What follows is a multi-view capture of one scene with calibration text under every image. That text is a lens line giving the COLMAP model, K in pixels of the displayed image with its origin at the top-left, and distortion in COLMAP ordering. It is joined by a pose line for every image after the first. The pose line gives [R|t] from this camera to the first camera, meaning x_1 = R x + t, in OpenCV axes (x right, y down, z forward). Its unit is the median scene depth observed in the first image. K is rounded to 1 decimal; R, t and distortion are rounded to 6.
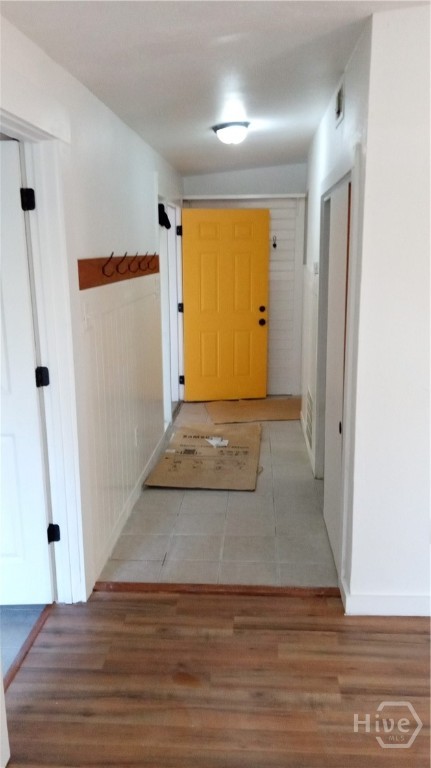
lens RADIAL K [[622.9, 0, 217.2], [0, 622.9, 382.7], [0, 0, 1]] dist [0.072632, -0.133095]
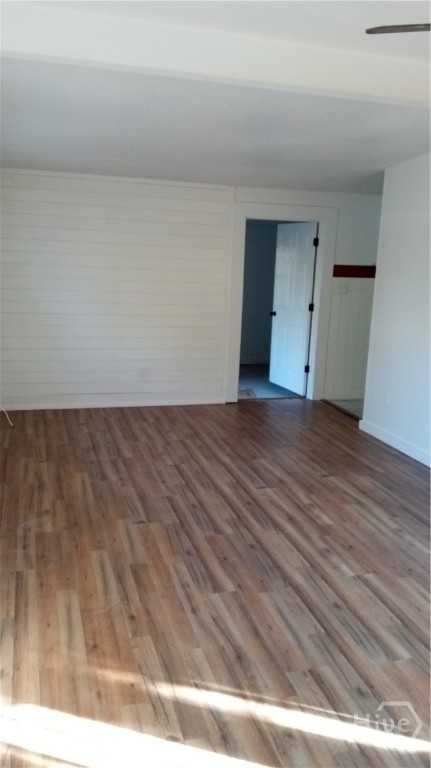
lens RADIAL K [[622.9, 0, 215.9], [0, 622.9, 384.3], [0, 0, 1]] dist [0.072632, -0.133095]
pose [[0.335077, 0.224721, -0.914999, 2.054468], [-0.231334, 0.961036, 0.151312, -0.002439], [0.913350, 0.160969, 0.374006, -0.321559]]
